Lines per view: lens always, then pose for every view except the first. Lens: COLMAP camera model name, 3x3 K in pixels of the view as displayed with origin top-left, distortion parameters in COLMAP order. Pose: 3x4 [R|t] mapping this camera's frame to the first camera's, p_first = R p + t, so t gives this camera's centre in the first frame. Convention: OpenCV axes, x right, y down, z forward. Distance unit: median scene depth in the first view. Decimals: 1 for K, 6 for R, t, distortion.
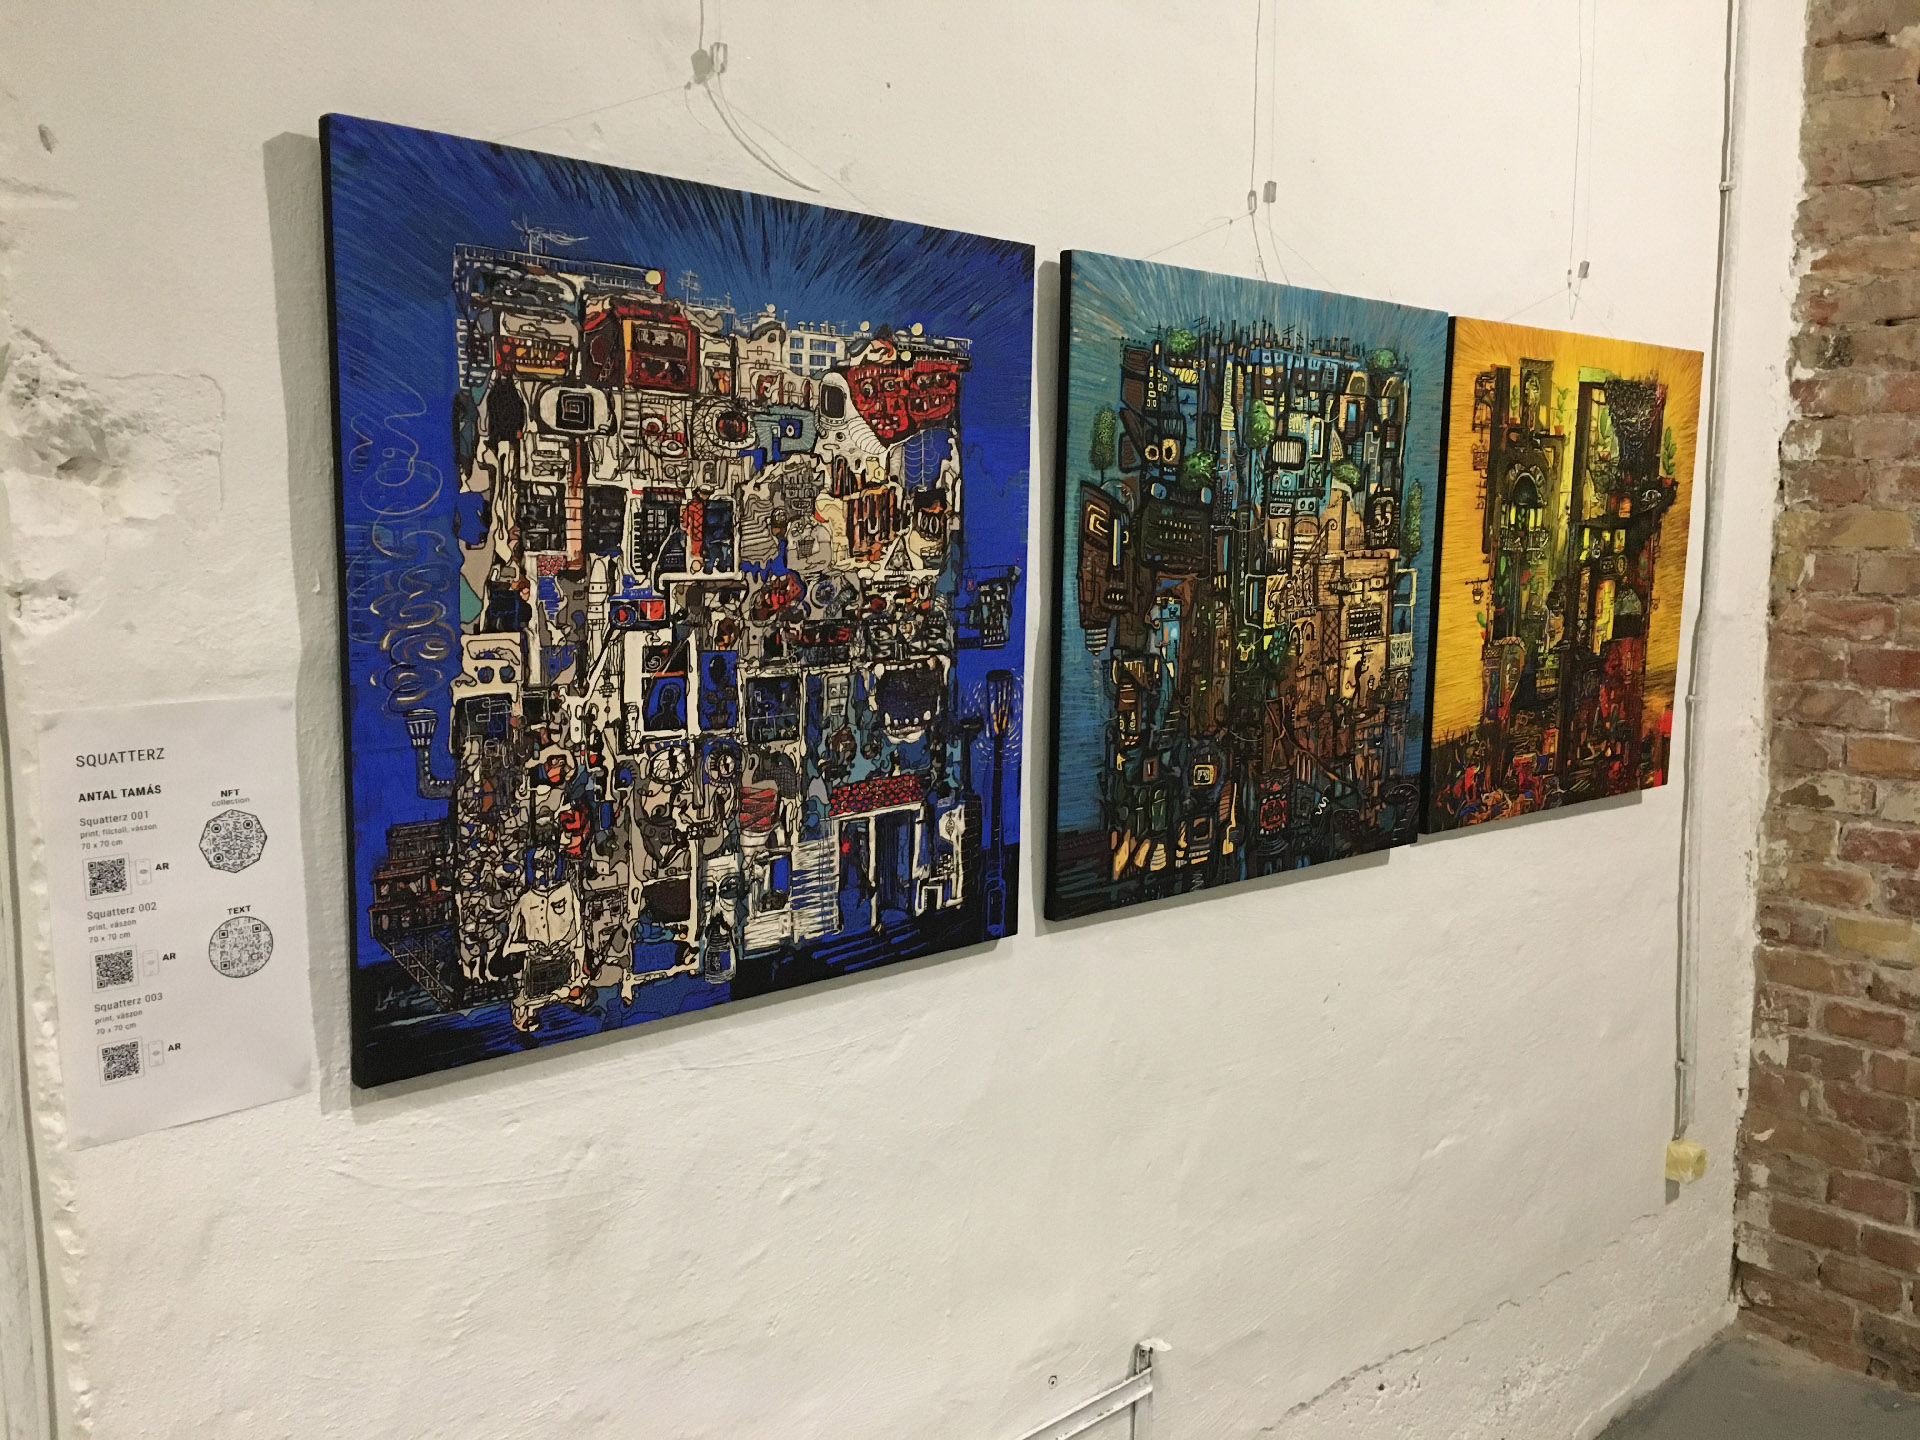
lens RADIAL K [[1727.6, 0, 967.5], [0, 1727.6, 716.0], [0, 0, 1]] dist [0.076247, -0.110983]
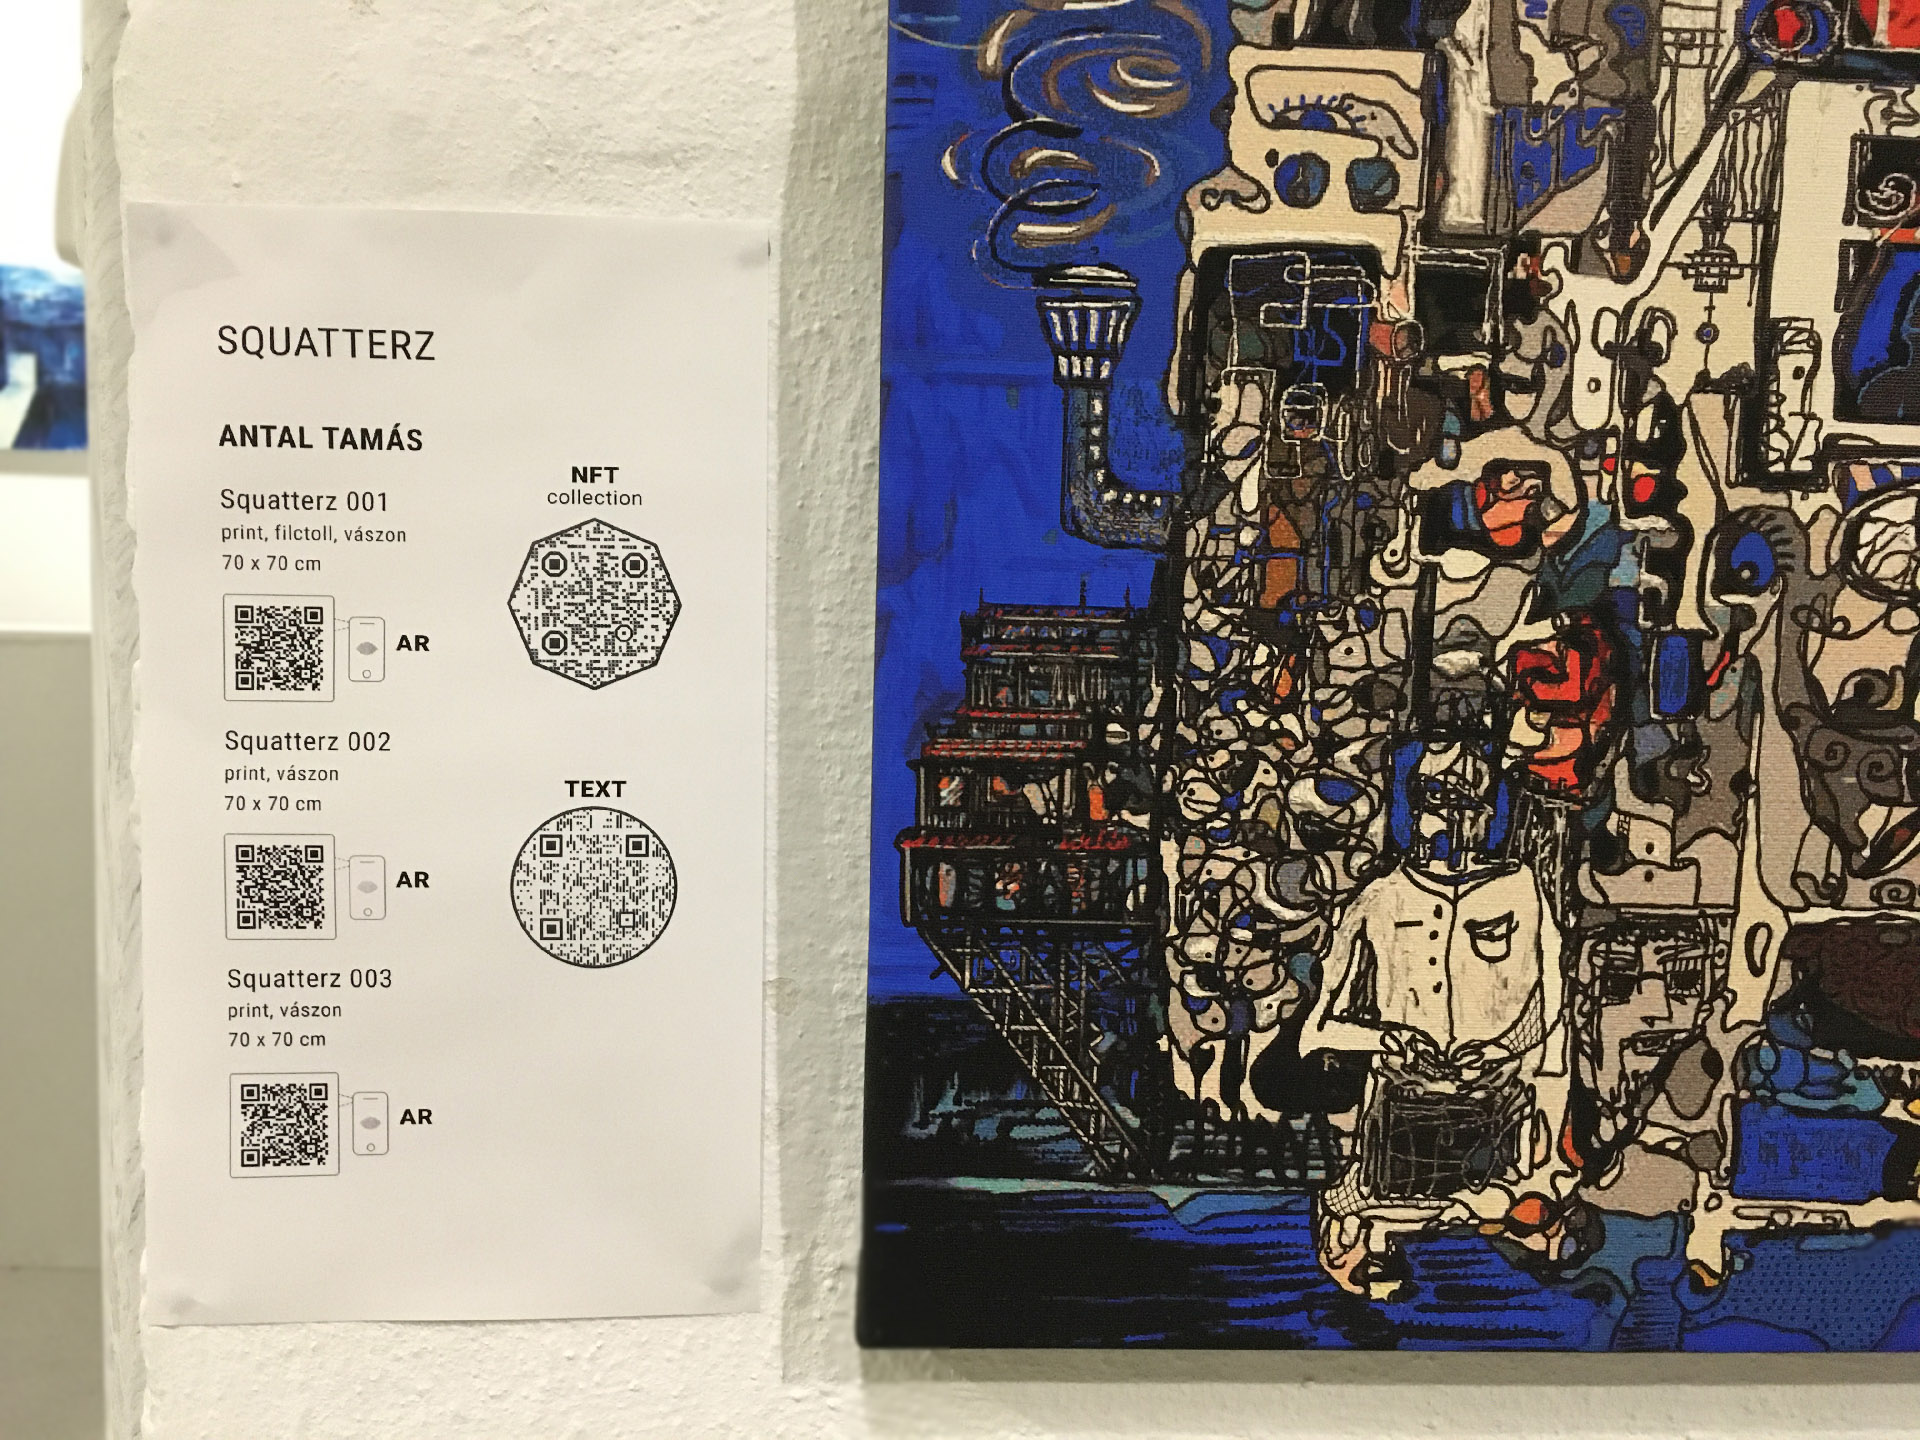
lens RADIAL K [[1727.6, 0, 959.9], [0, 1727.6, 705.5], [0, 0, 1]] dist [0.076247, -0.110983]
pose [[0.765134, 0.066815, -0.640395, -0.108400], [-0.100469, 0.994808, -0.016247, 0.084132], [0.635984, 0.076771, 0.767874, 0.700548]]
